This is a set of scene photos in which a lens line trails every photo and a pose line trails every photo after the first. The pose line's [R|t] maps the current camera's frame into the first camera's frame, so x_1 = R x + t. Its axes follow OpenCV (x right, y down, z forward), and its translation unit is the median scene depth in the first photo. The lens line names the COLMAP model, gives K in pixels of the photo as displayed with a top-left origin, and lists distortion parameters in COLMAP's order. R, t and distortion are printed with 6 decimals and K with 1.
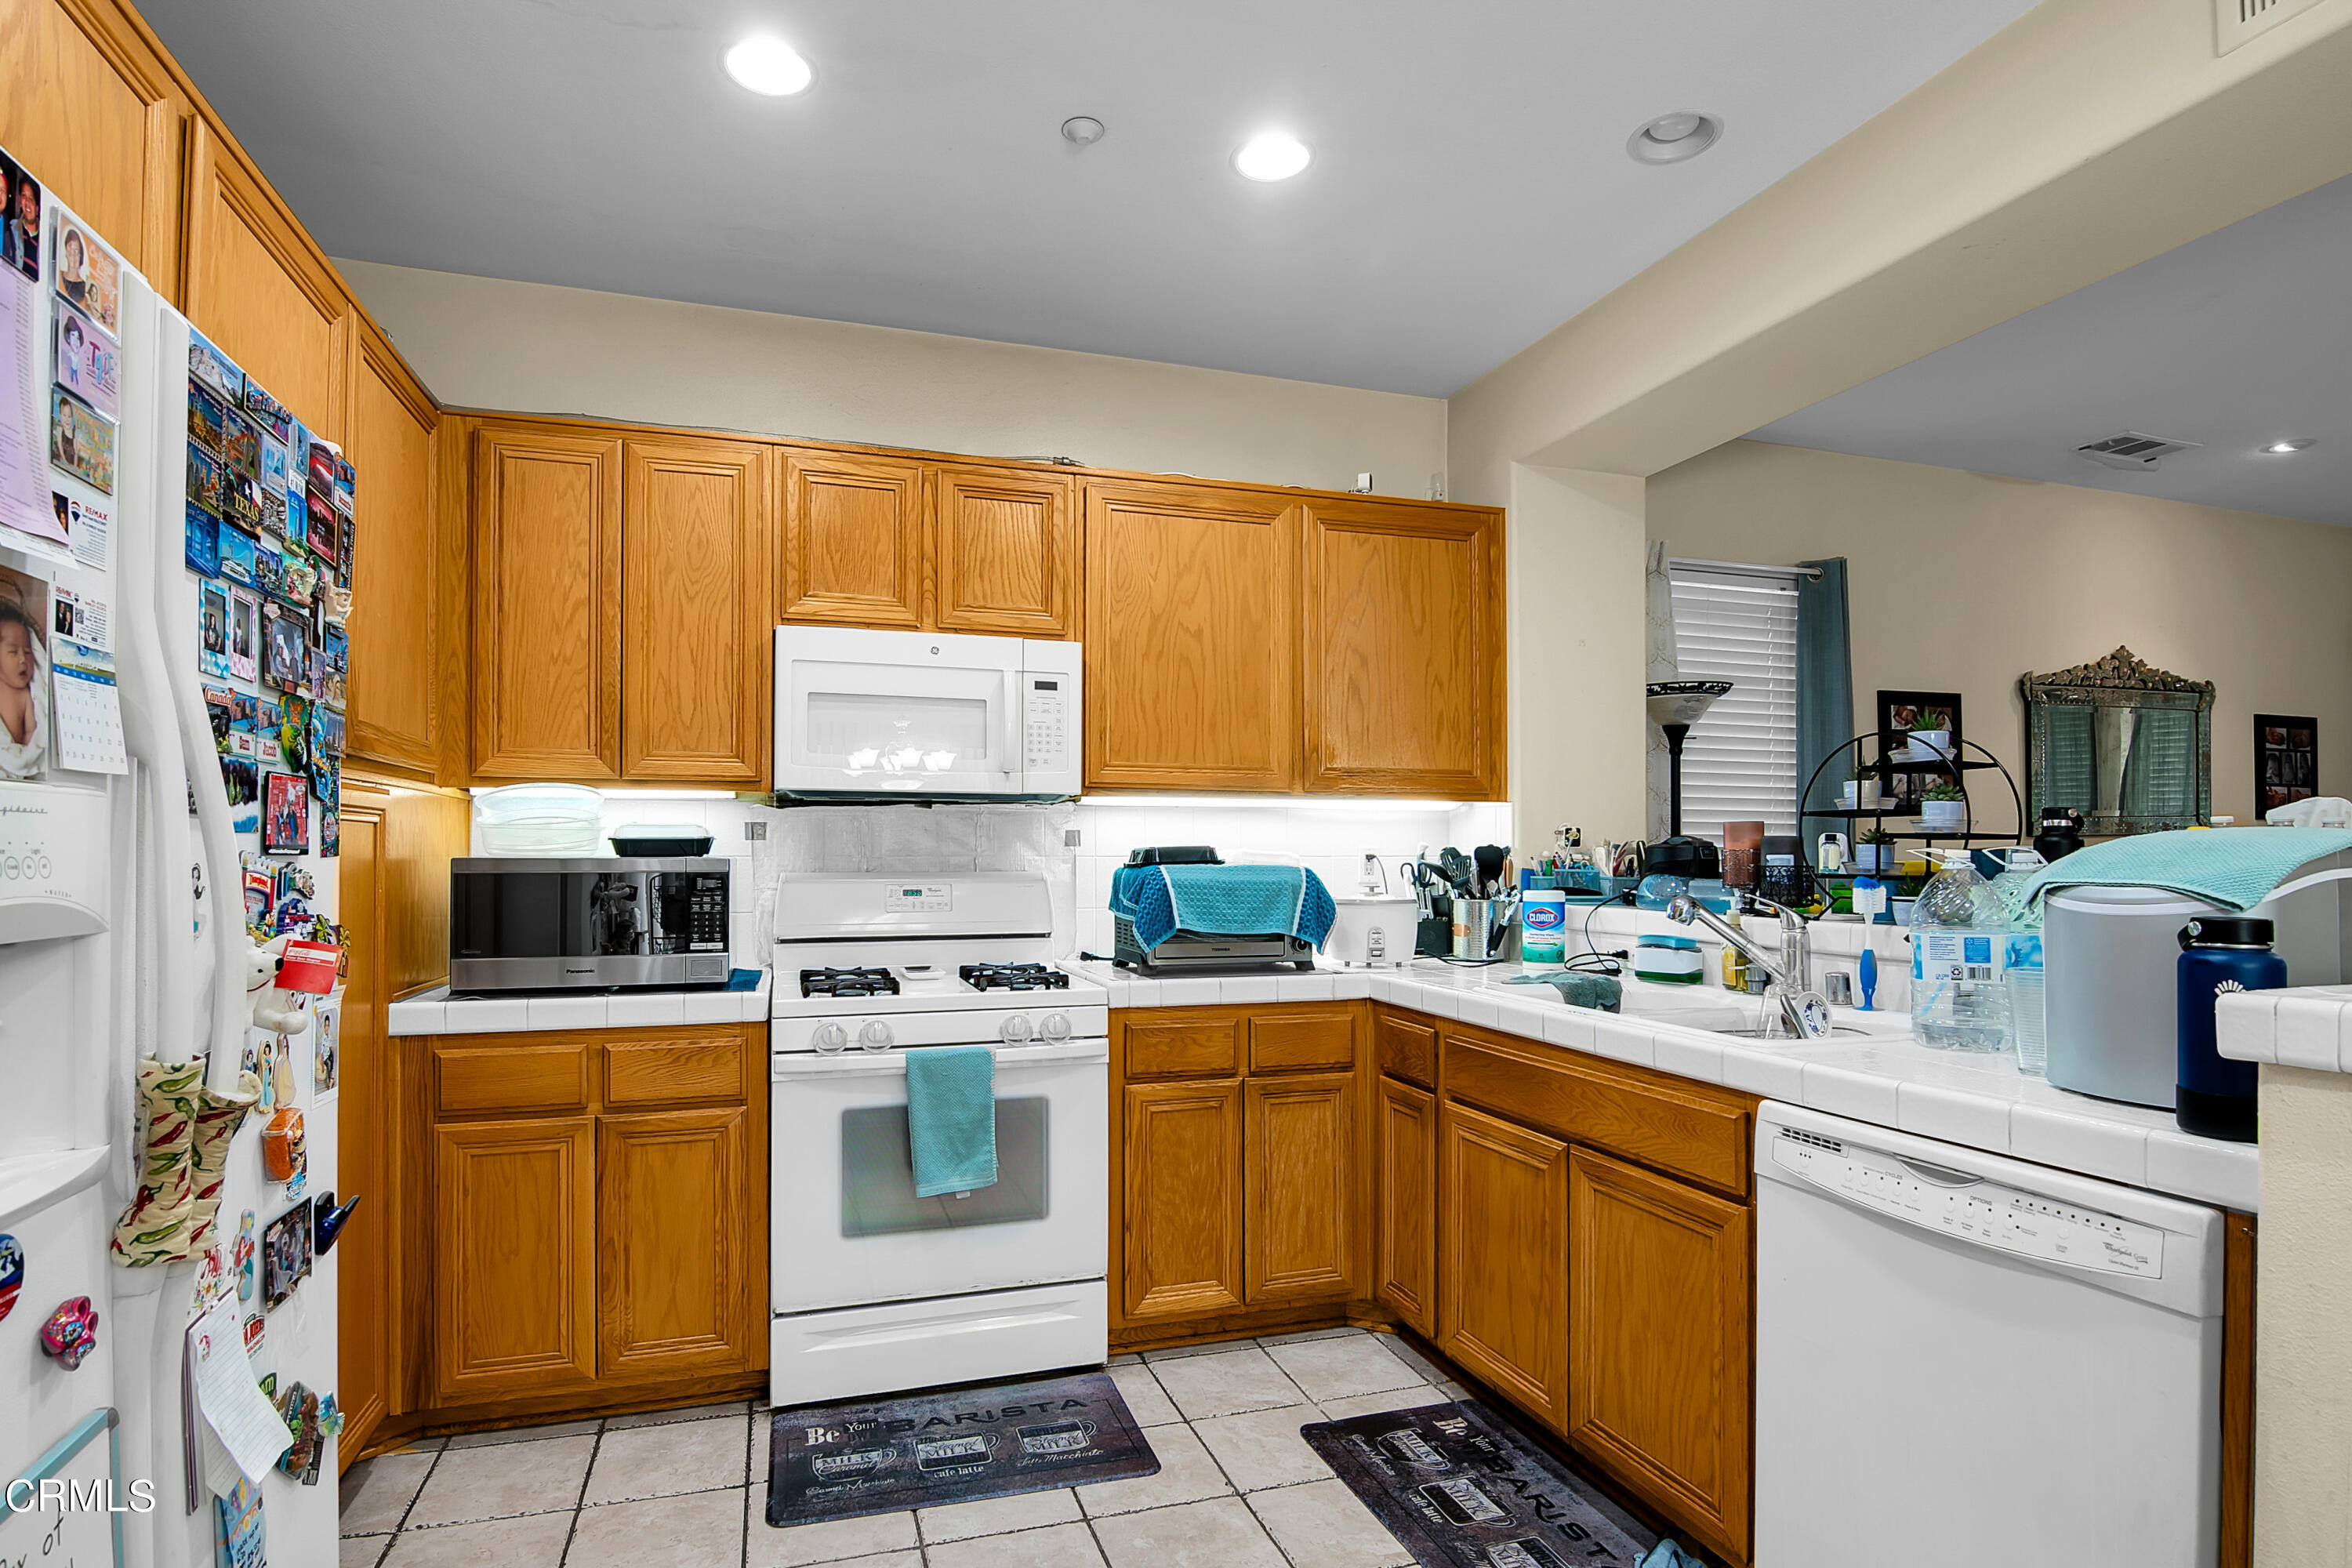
lens RADIAL K [[1161.8, 0, 1133.7], [0, 1161.8, 848.6], [0, 0, 1]] dist [-0.005134, -0.009327]
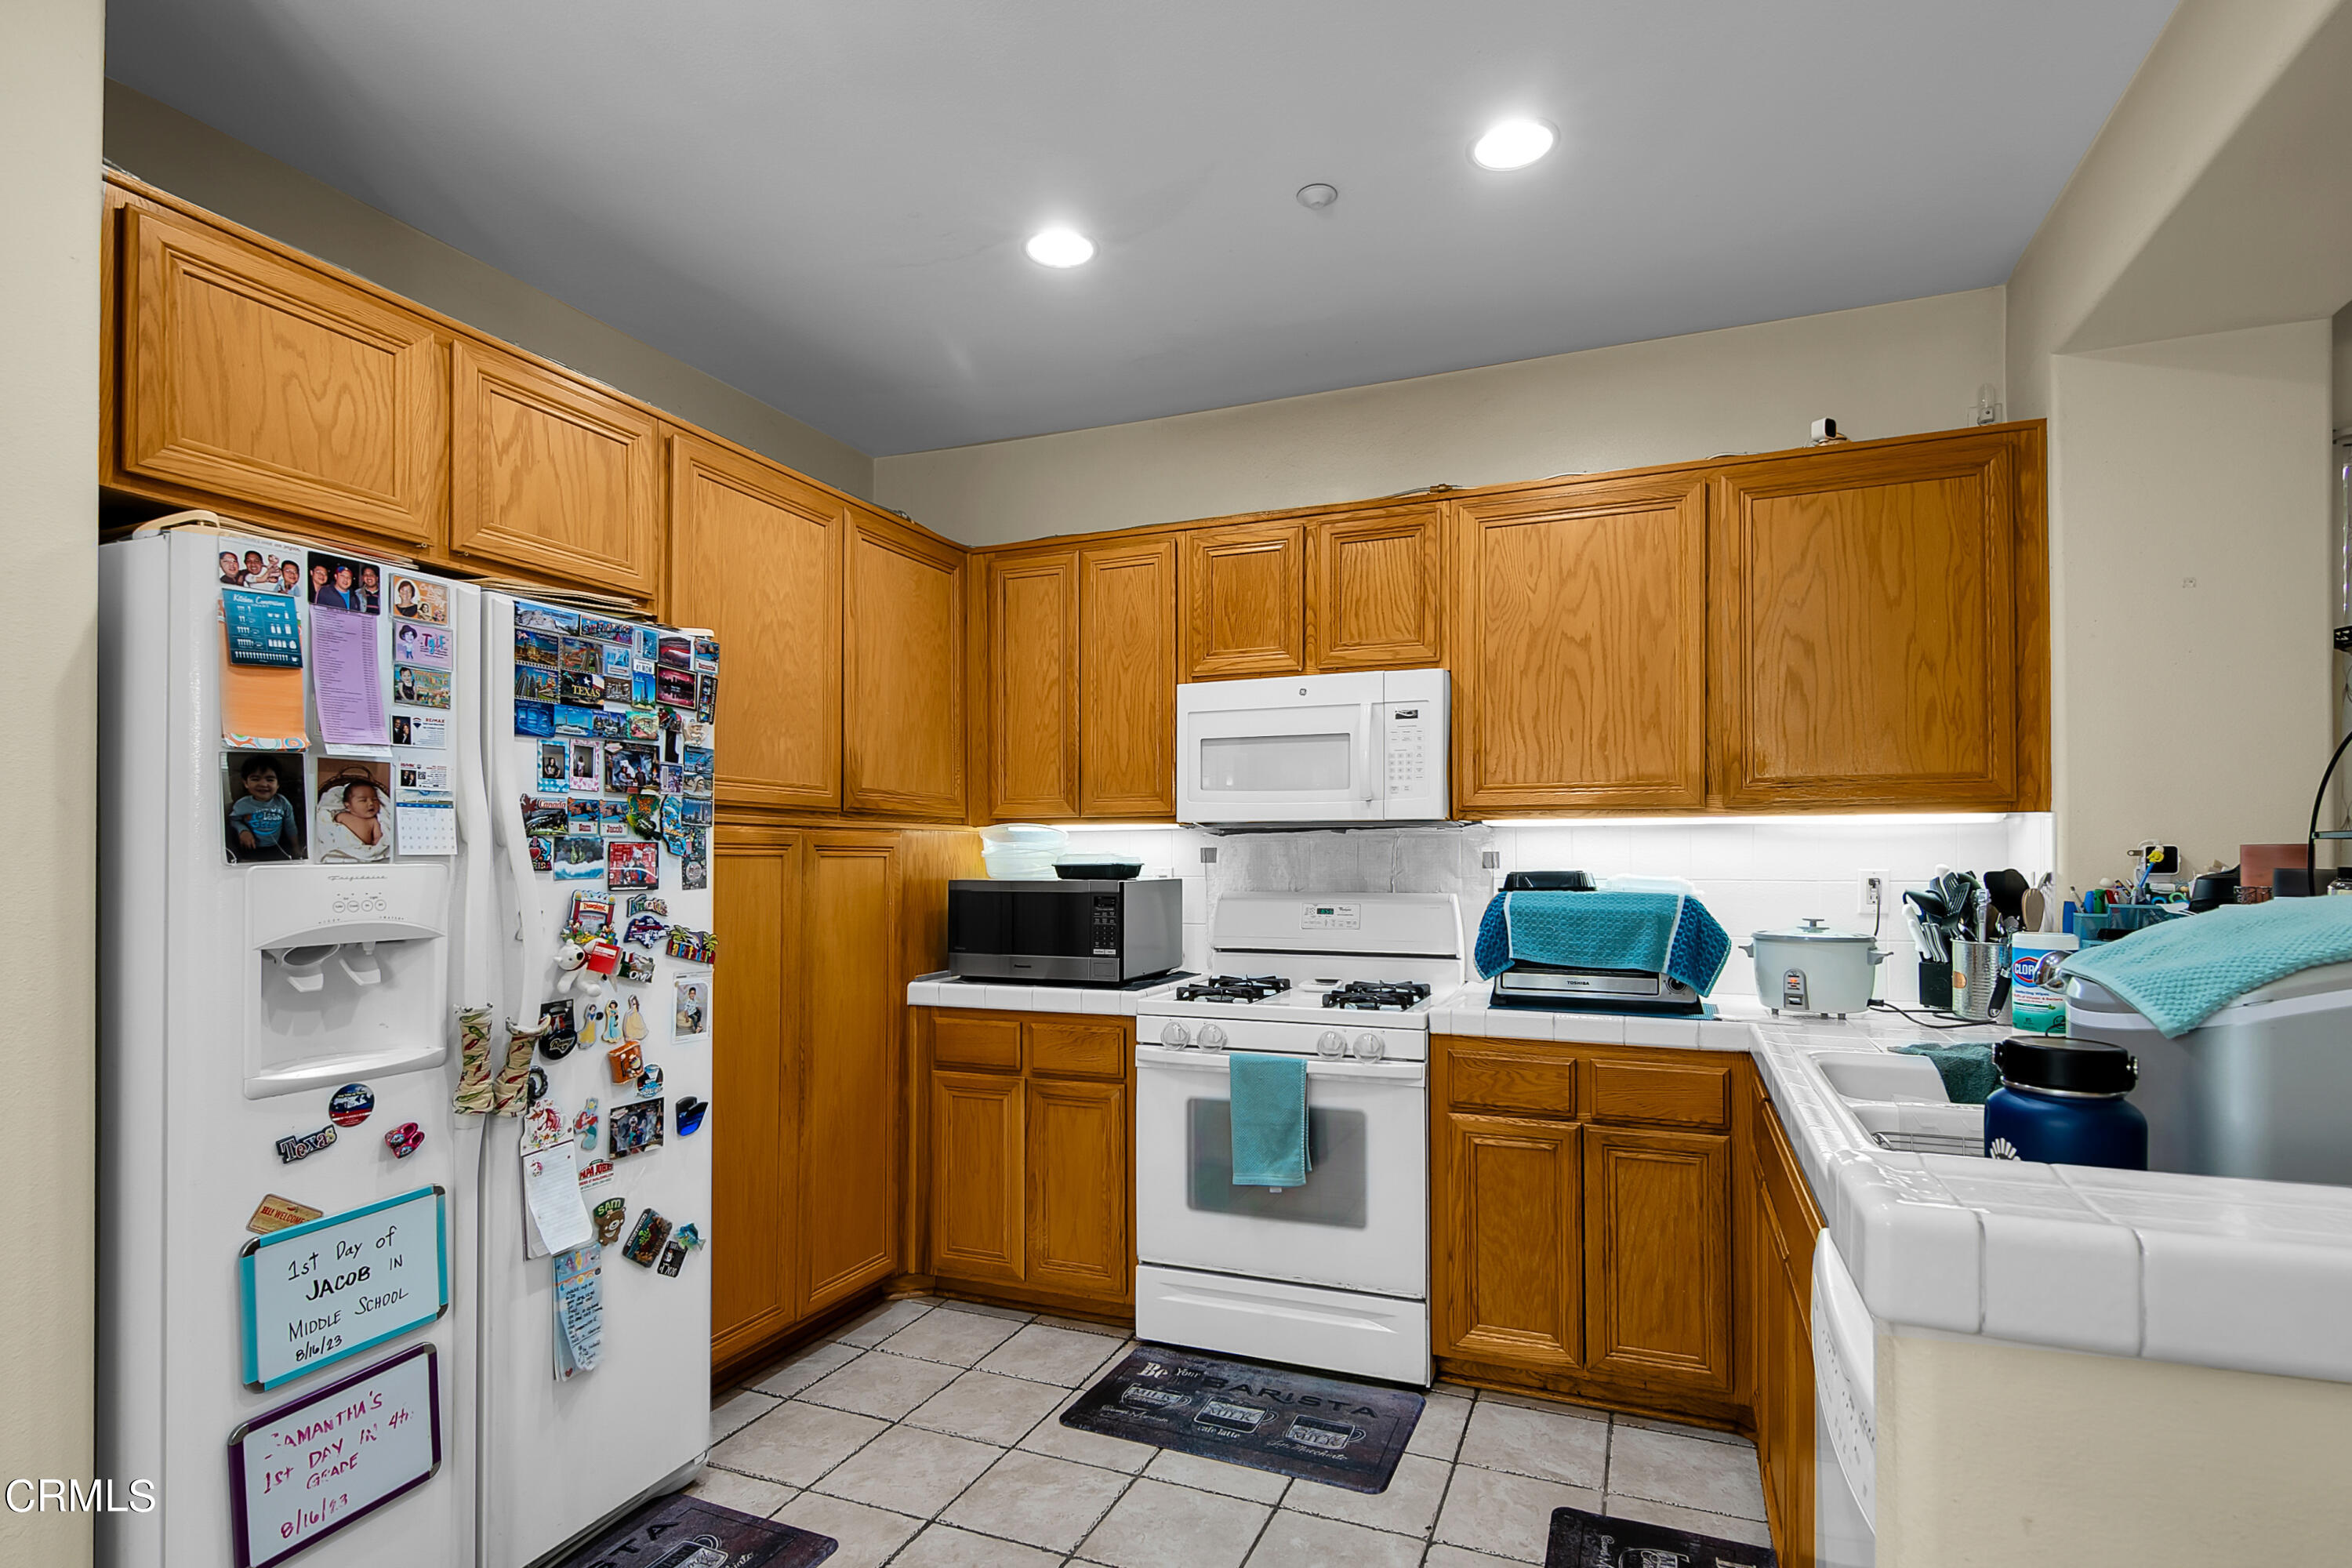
lens RADIAL K [[1147.1, 0, 1187.9], [0, 1147.1, 850.3], [0, 0, 1]] dist [0.012176, -0.000787]
pose [[0.780914, -0.004820, -0.624620, 0.431615], [0.005310, 0.999985, -0.001078, -0.021296], [0.624616, -0.002475, 0.780928, 0.090355]]
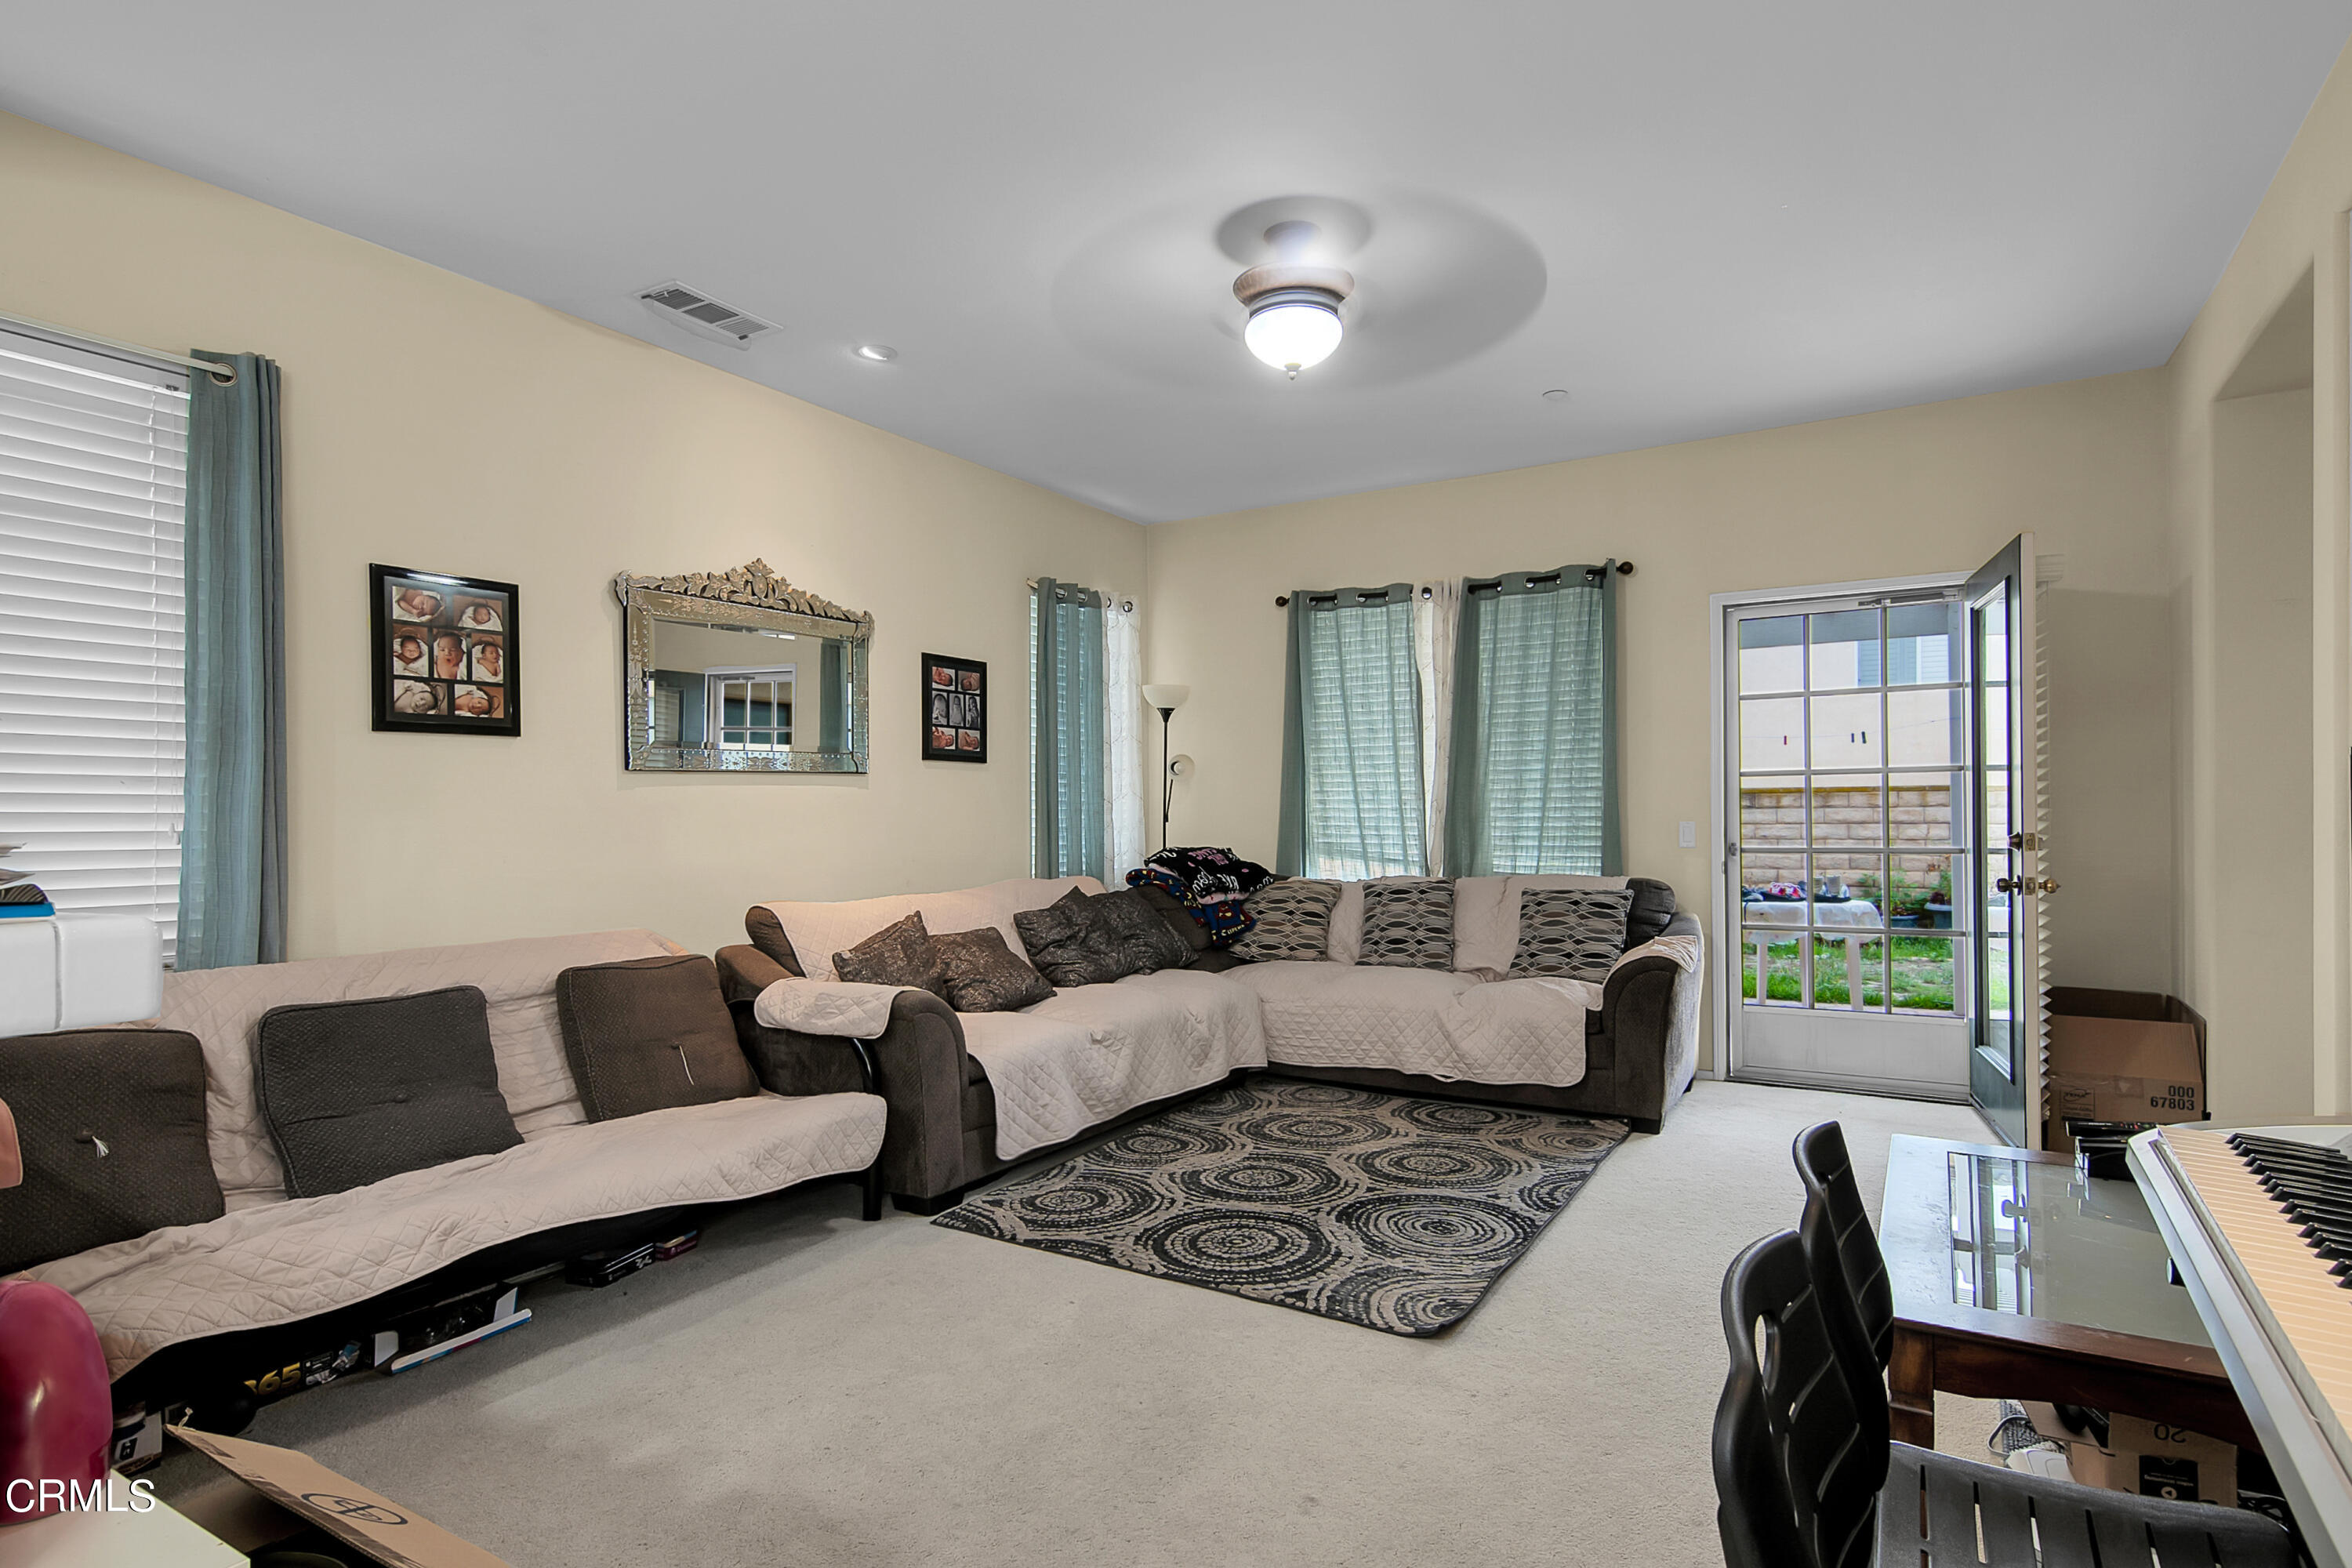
lens RADIAL K [[1200.9, 0, 1165.3], [0, 1200.9, 819.1], [0, 0, 1]] dist [0.001654, 0.000013]
pose [[0.754203, -0.006976, 0.656604, 0.789400], [0.003059, 0.999970, 0.007110, 0.031635], [-0.656634, -0.003354, 0.754202, 0.149432]]
